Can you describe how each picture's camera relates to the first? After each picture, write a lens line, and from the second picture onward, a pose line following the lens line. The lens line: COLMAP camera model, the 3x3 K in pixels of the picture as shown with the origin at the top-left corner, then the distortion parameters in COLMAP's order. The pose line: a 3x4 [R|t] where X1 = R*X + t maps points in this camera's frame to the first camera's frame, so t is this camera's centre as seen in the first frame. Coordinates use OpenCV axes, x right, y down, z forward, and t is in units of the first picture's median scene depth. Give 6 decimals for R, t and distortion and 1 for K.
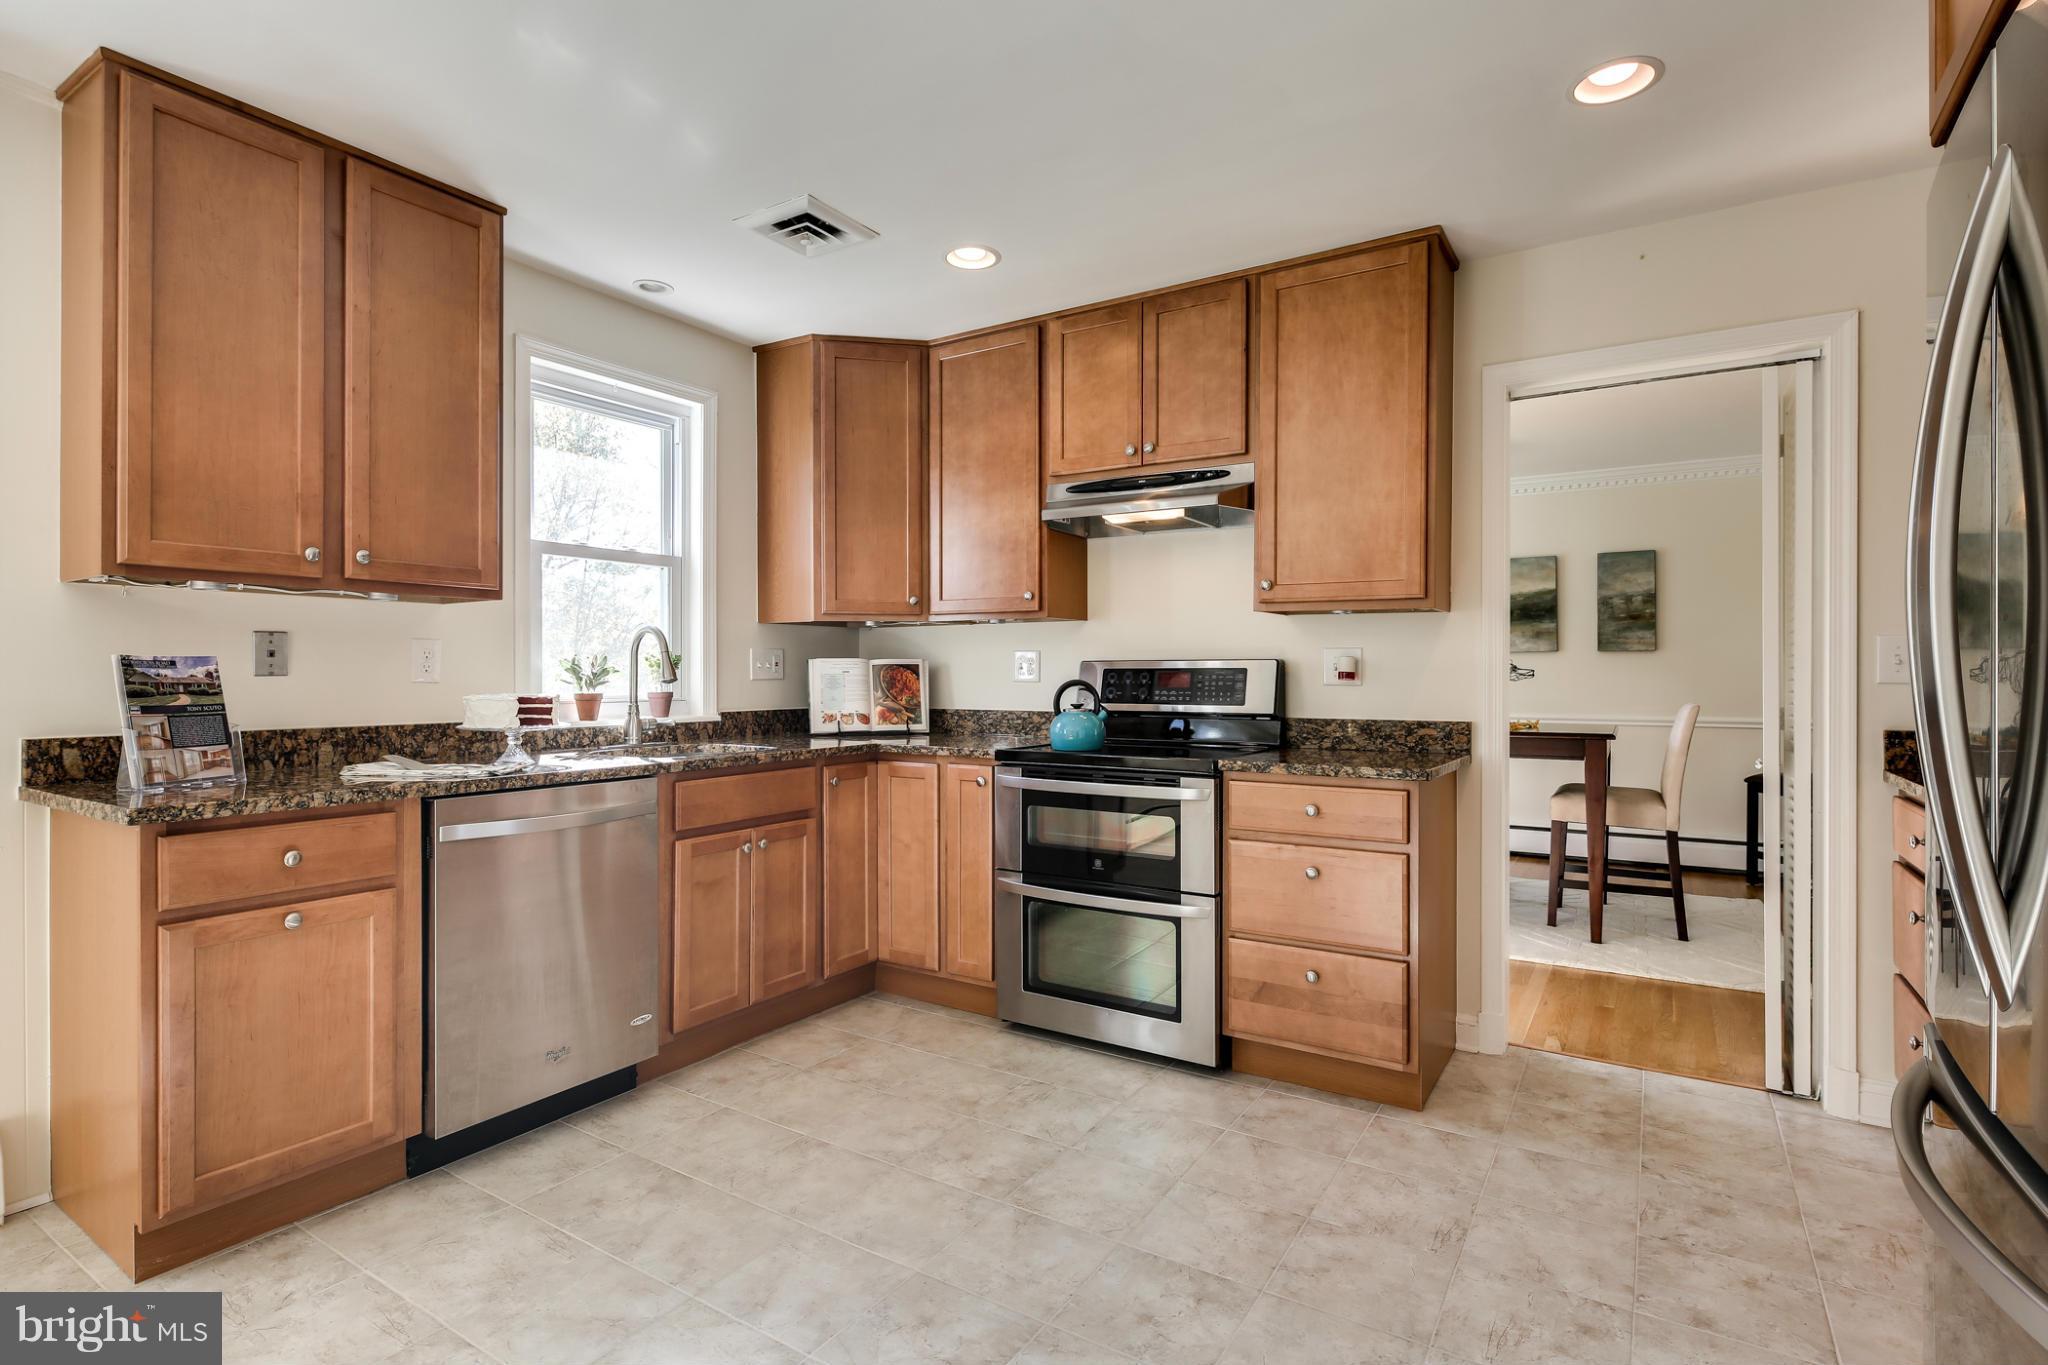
lens RADIAL K [[1002.9, 0, 1017.5], [0, 1002.9, 675.7], [0, 0, 1]] dist [0.000264, -0.000397]
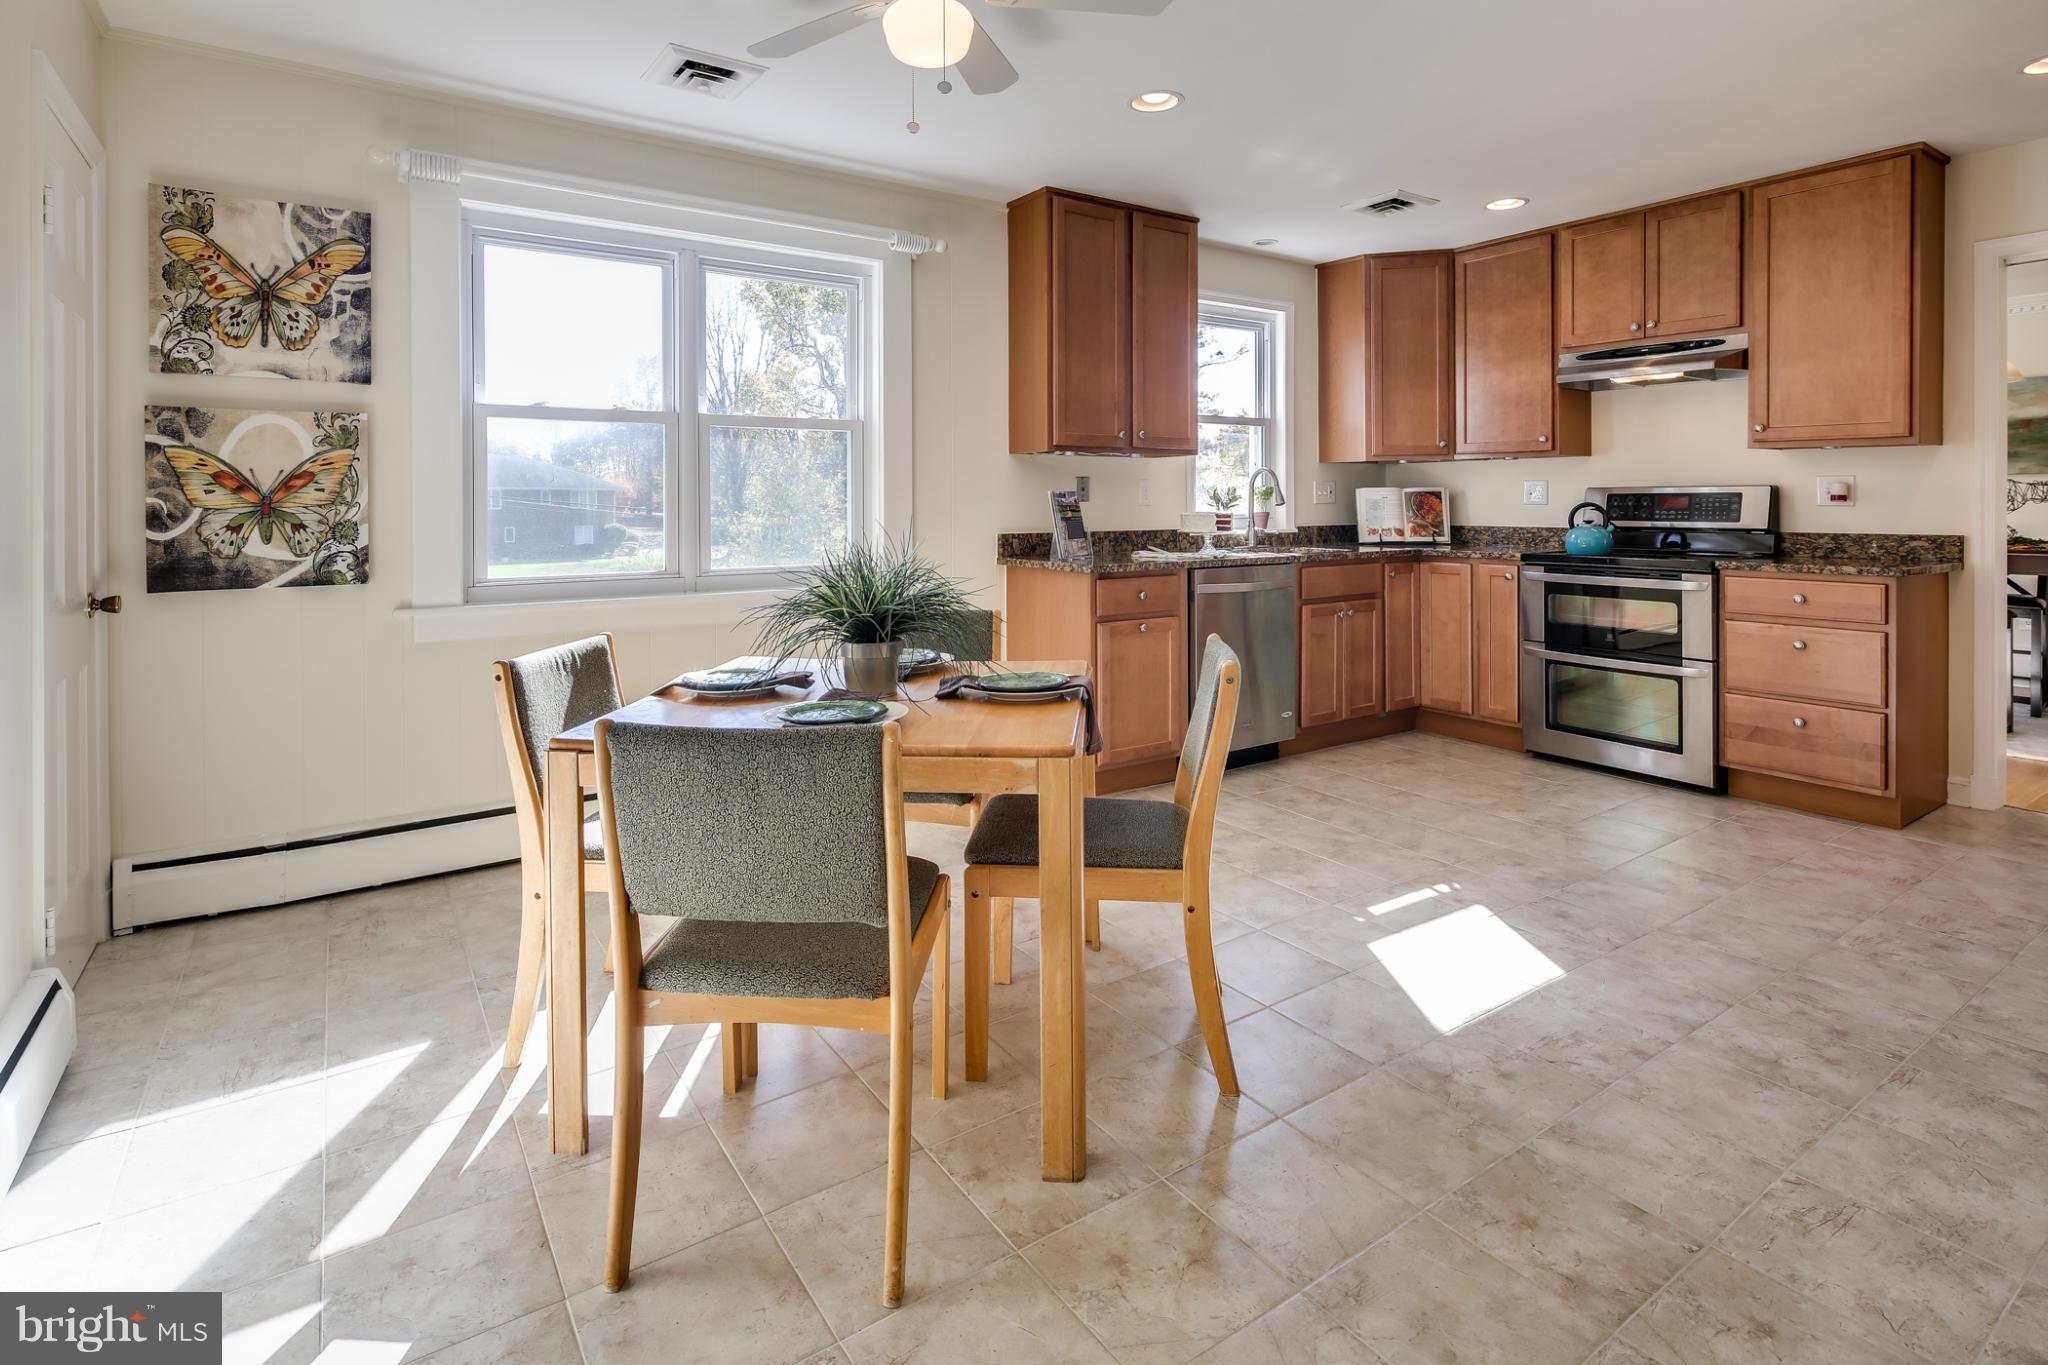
lens RADIAL K [[1005.8, 0, 1008.9], [0, 1005.8, 507.5], [0, 0, 1]] dist [-0.001140, -0.001848]
pose [[0.916523, -0.002250, -0.399975, -0.120276], [0.004509, 0.999979, 0.004708, 0.001319], [0.399956, -0.006119, 0.916514, -0.571694]]
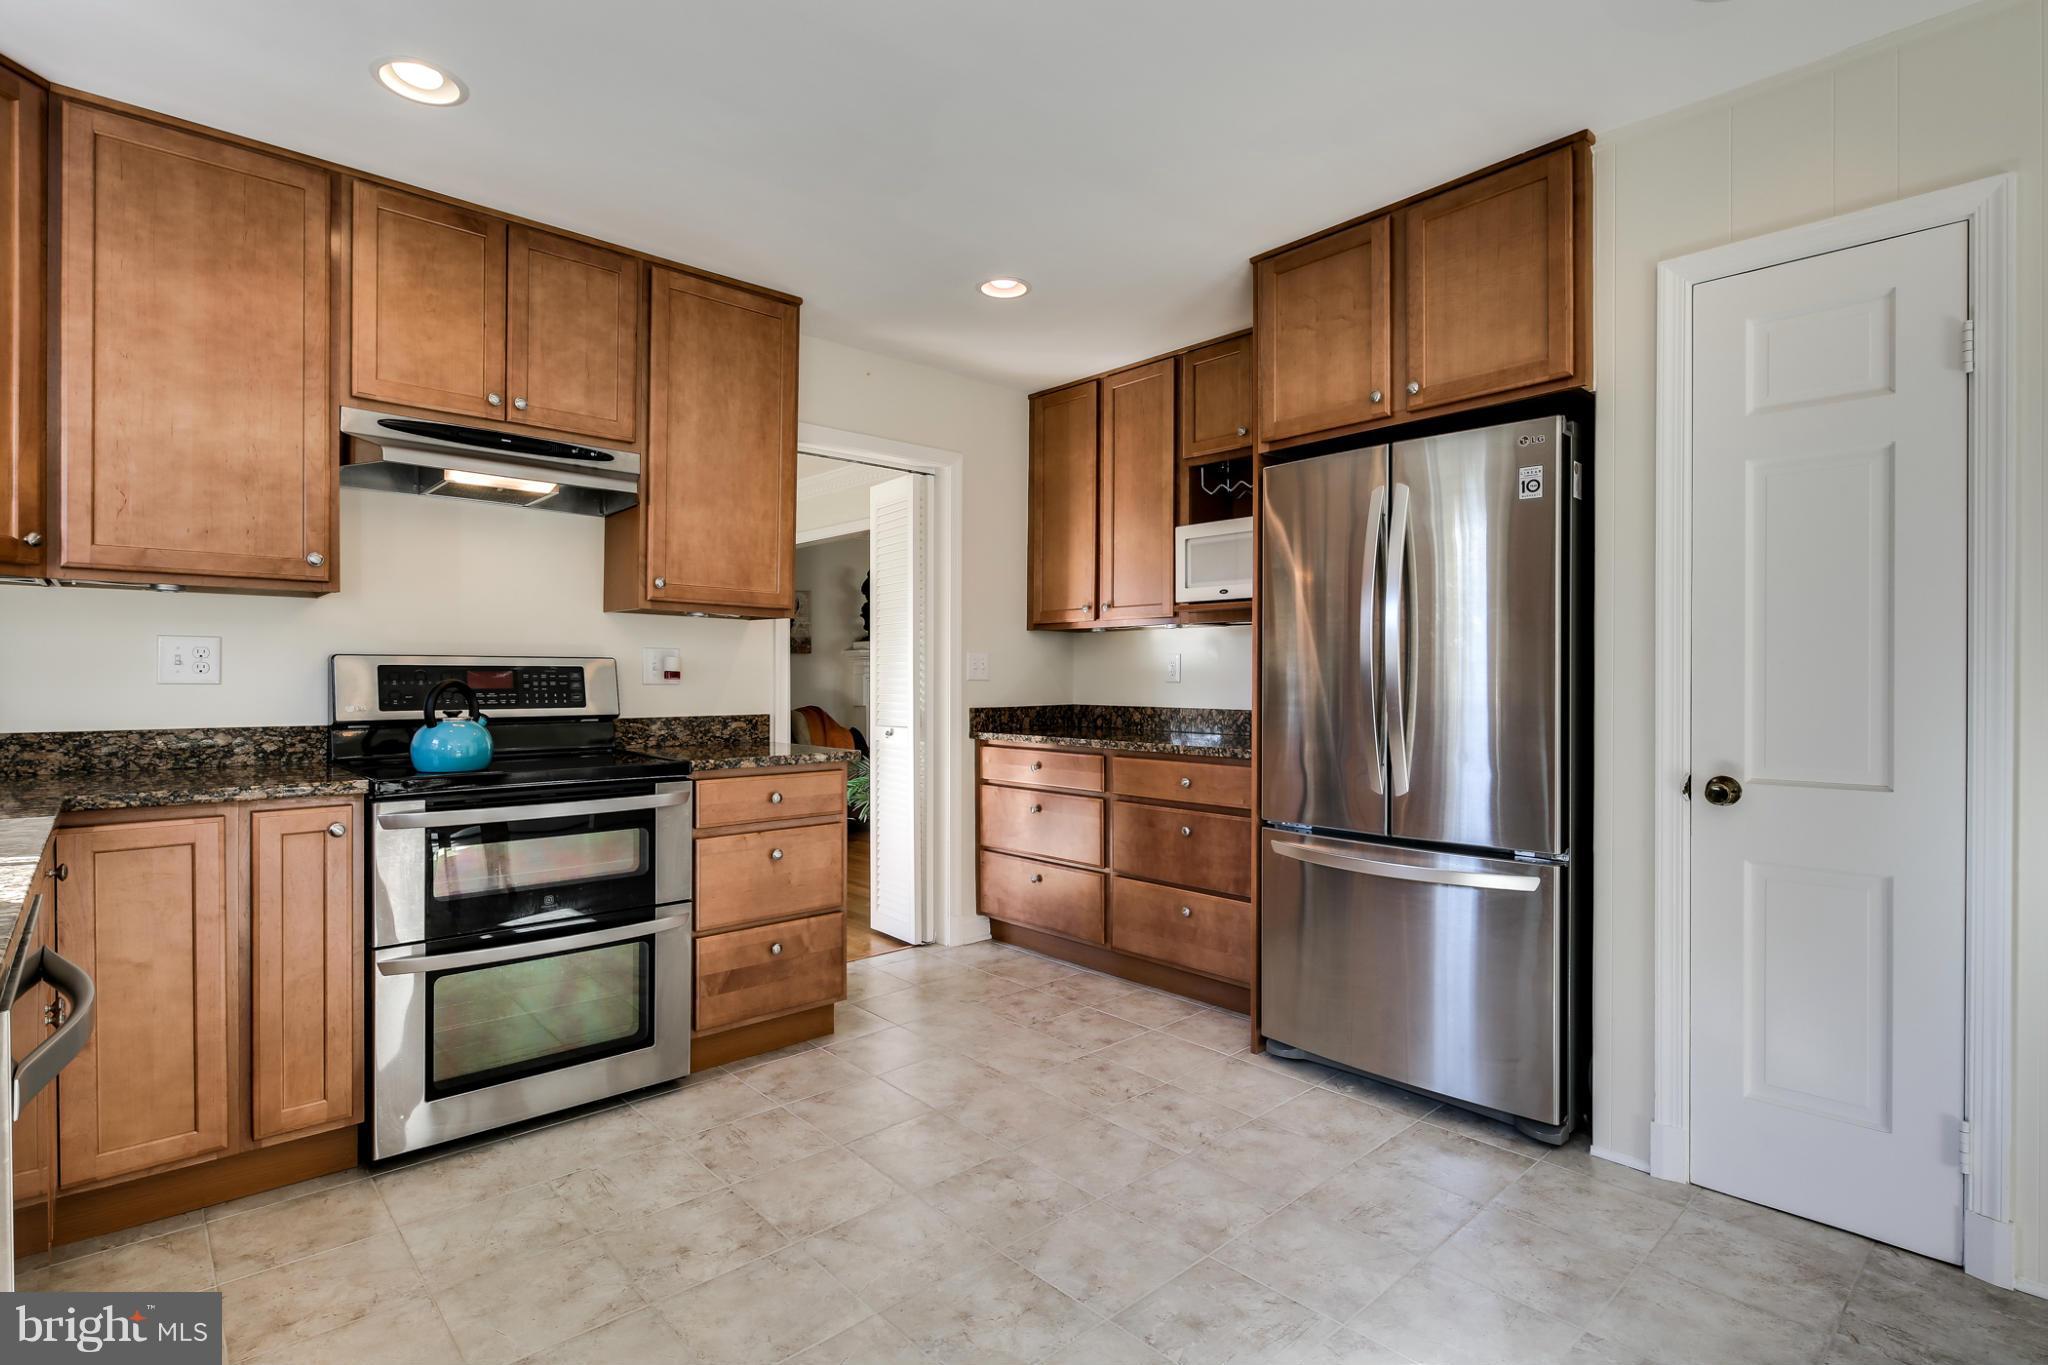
lens RADIAL K [[999.1, 0, 1024.0], [0, 999.1, 682.5], [0, 0, 1]] dist [-0.000928, -0.000413]
pose [[0.256655, -0.004847, 0.966491, -0.609052], [-0.000232, 0.999987, 0.005076, 0.002329], [-0.966503, -0.001527, 0.256650, 0.401298]]
